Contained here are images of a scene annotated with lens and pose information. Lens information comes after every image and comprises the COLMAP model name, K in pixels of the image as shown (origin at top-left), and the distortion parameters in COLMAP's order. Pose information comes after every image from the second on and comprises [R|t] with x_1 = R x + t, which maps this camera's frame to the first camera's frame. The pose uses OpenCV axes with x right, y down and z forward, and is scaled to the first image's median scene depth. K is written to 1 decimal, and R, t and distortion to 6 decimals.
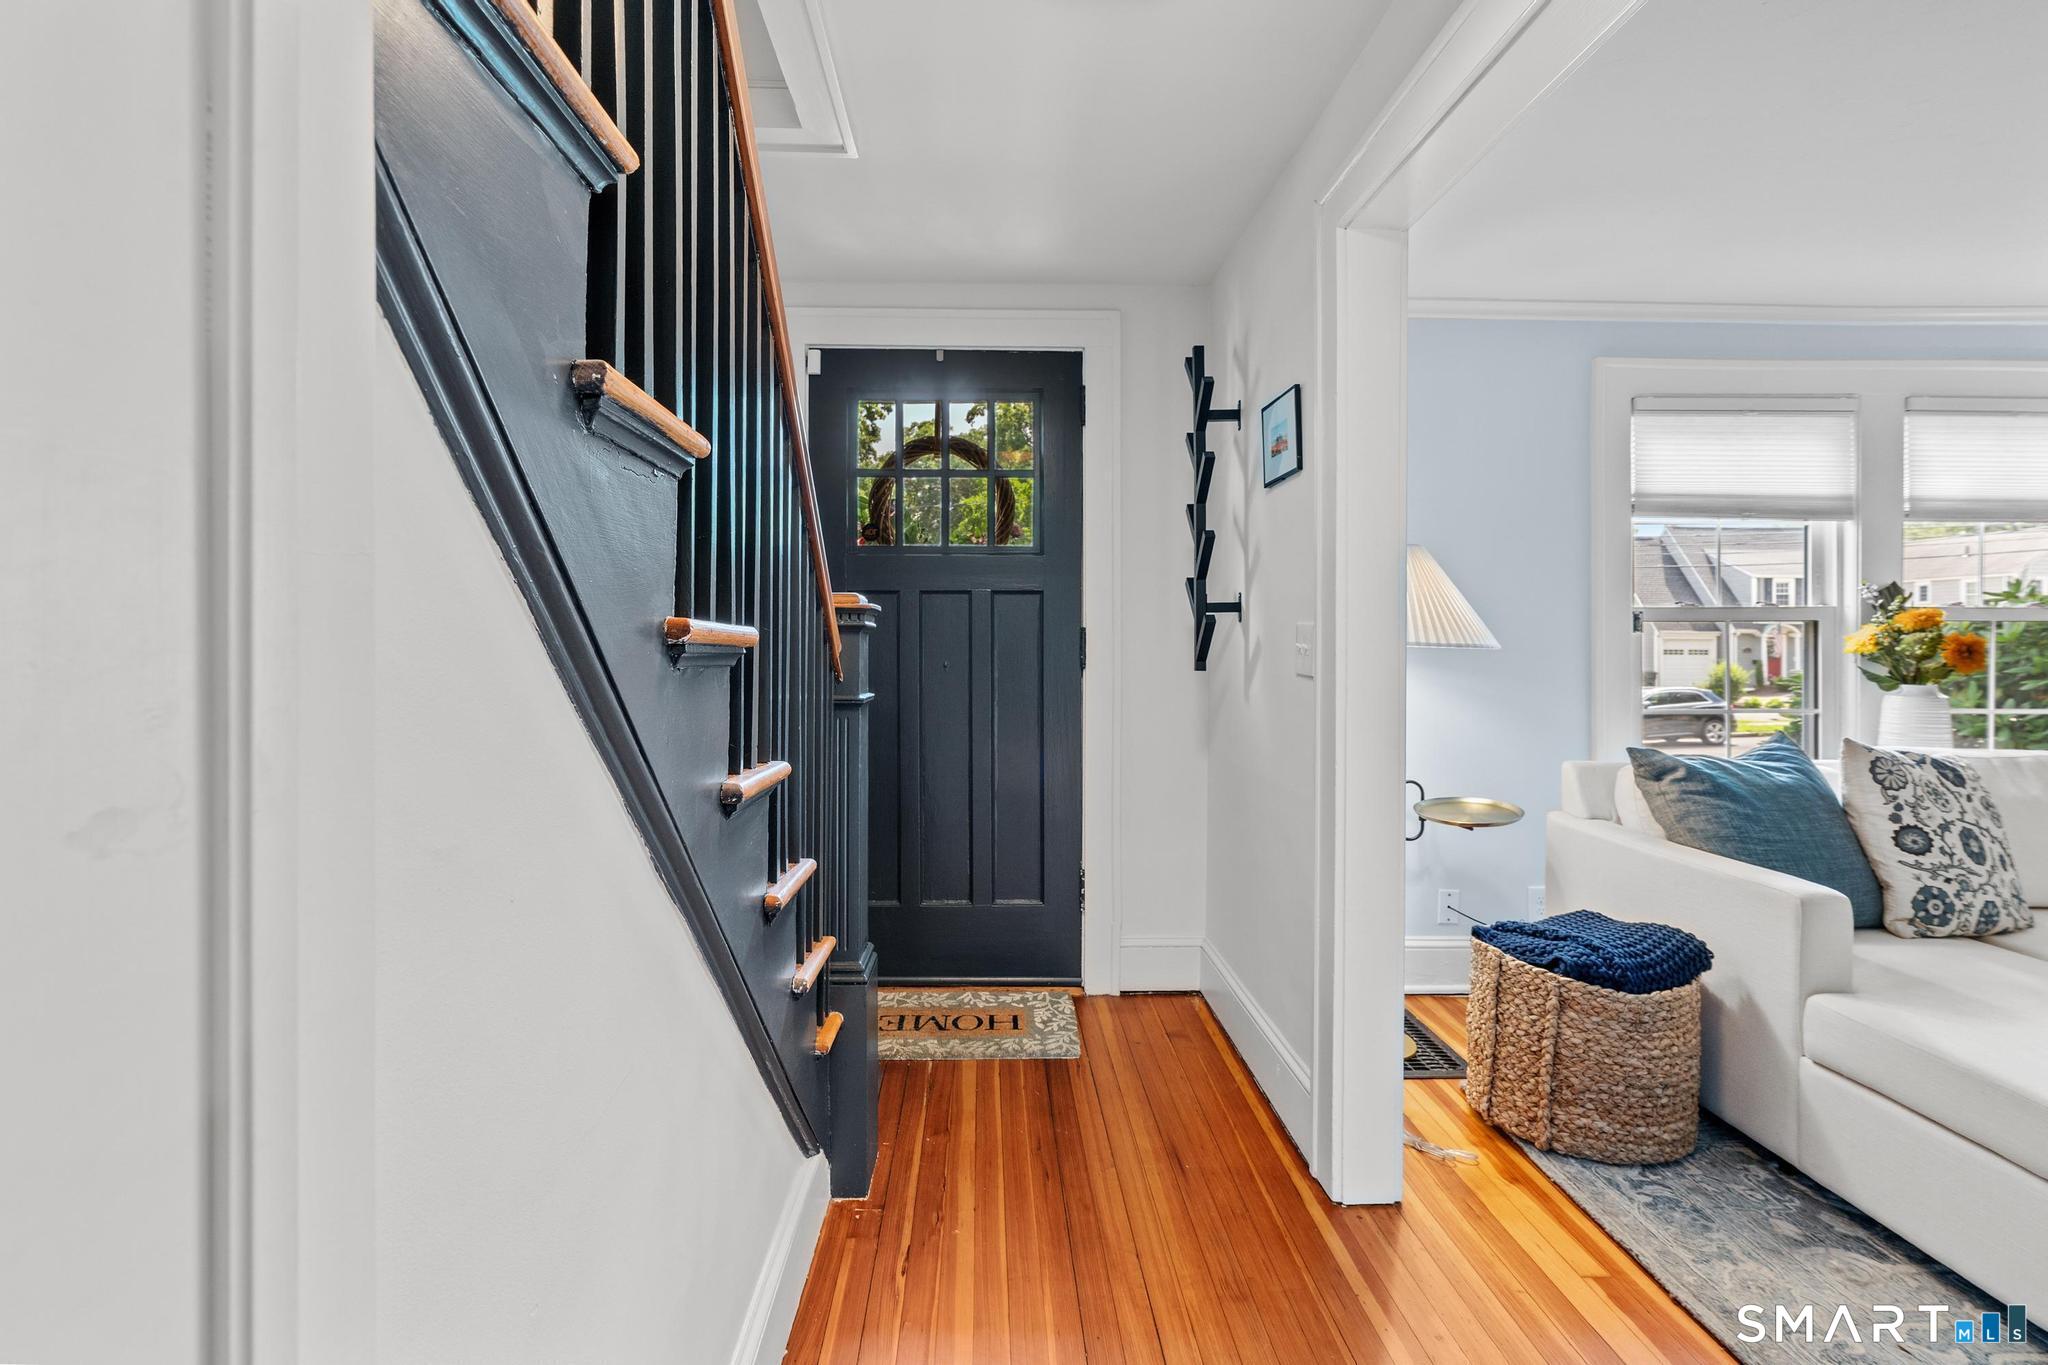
lens RADIAL K [[954.2, 0, 1023.3], [0, 954.2, 642.3], [0, 0, 1]] dist [-0.000856, -0.000188]
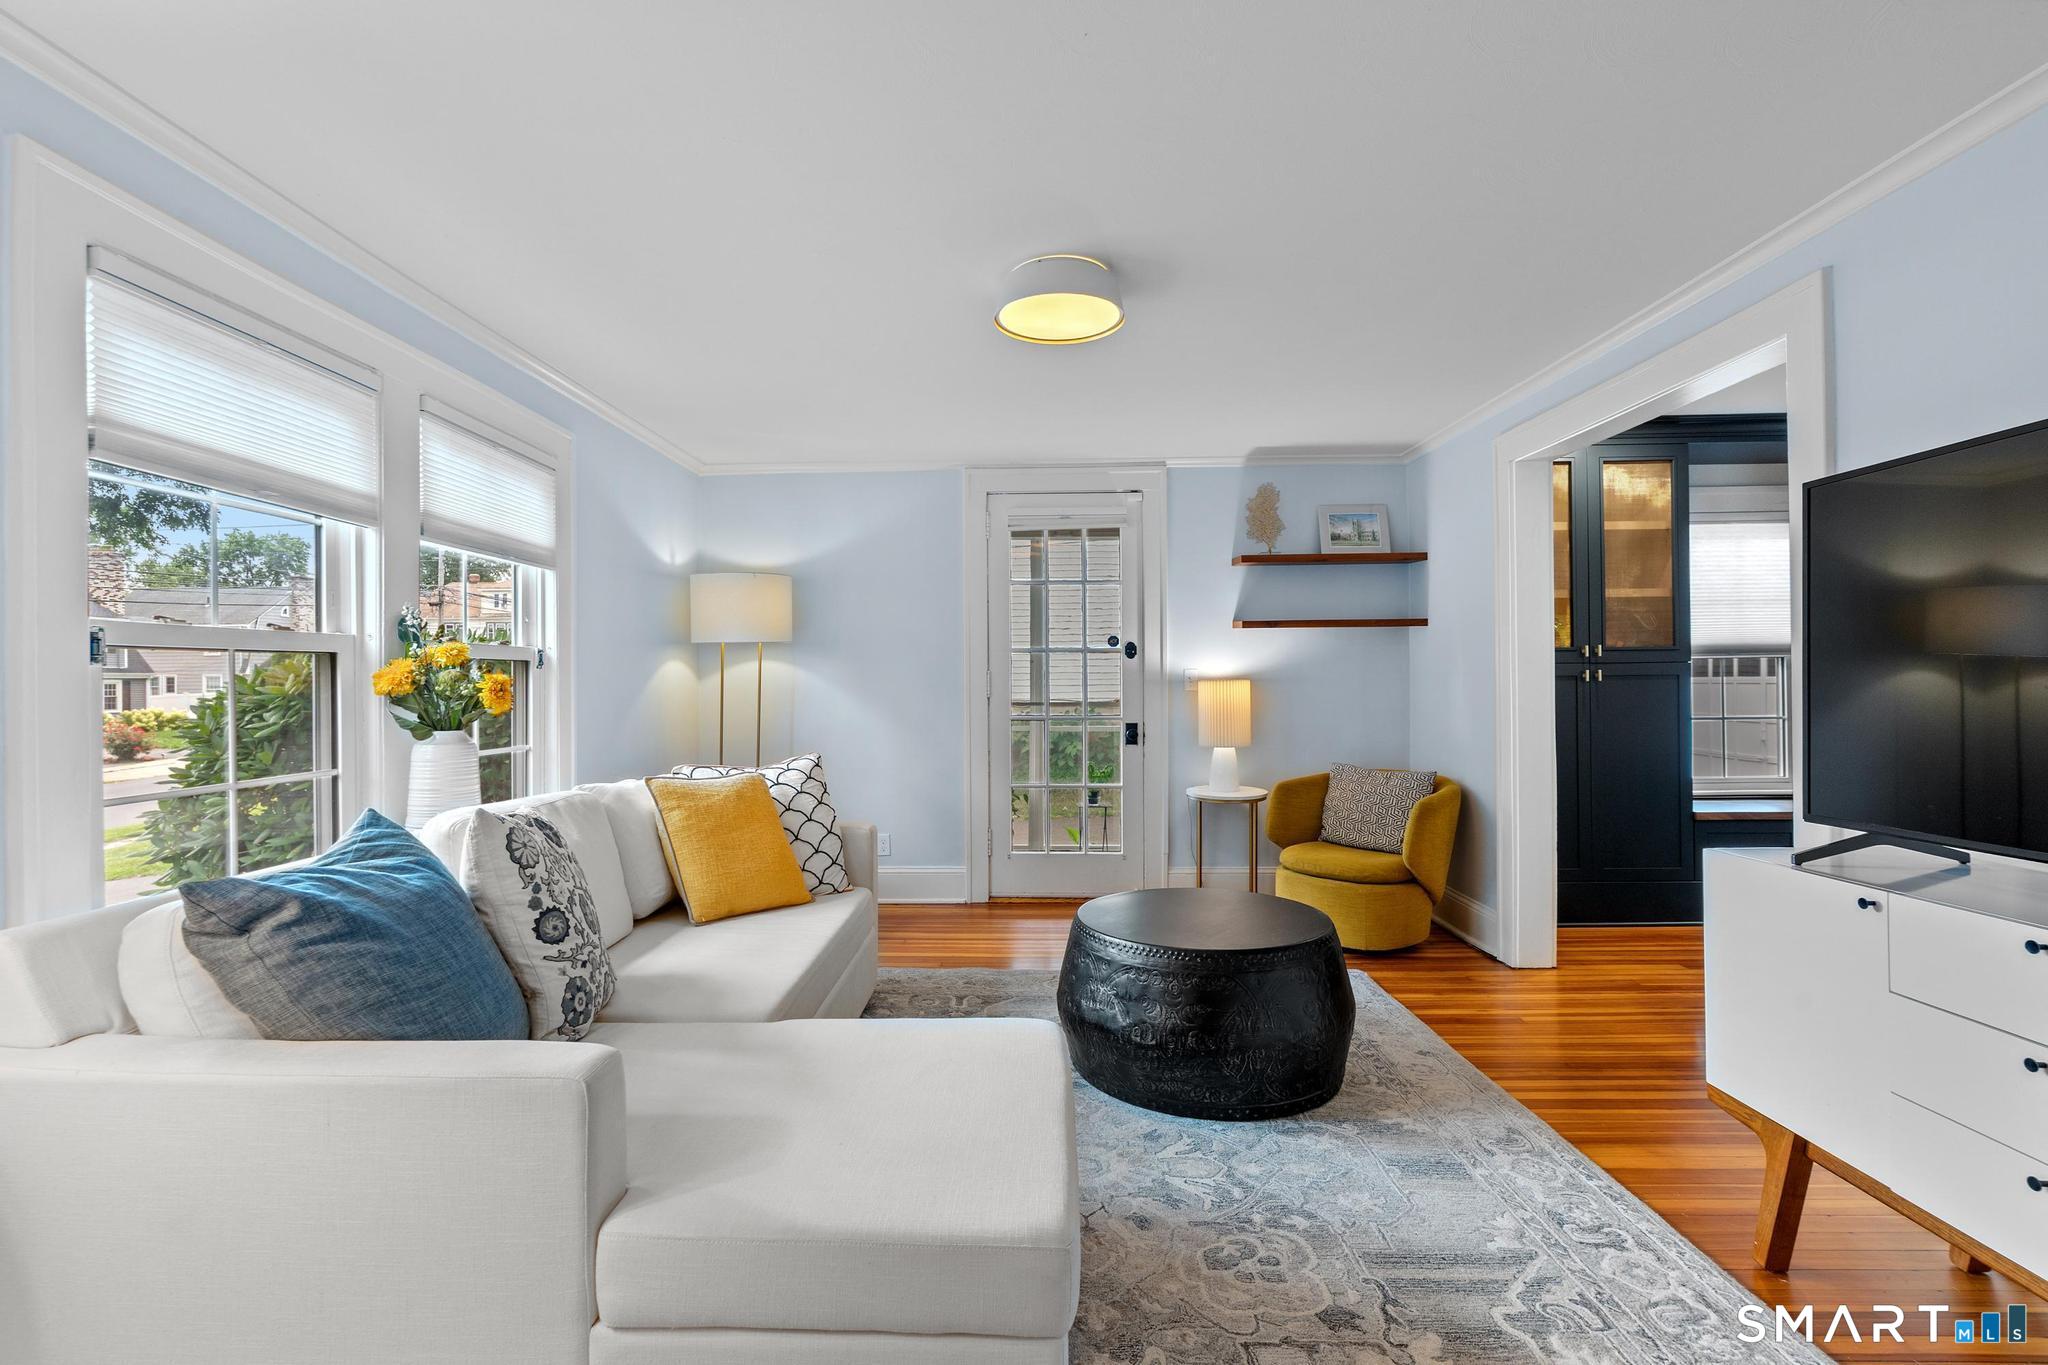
lens RADIAL K [[929.2, 0, 989.7], [0, 929.2, 679.2], [0, 0, 1]] dist [-0.000371, 0.000018]
pose [[0.078649, -0.000812, 0.996902, 0.176151], [0.006301, 0.999980, 0.000318, 0.001780], [-0.996882, 0.006256, 0.078653, 0.550660]]
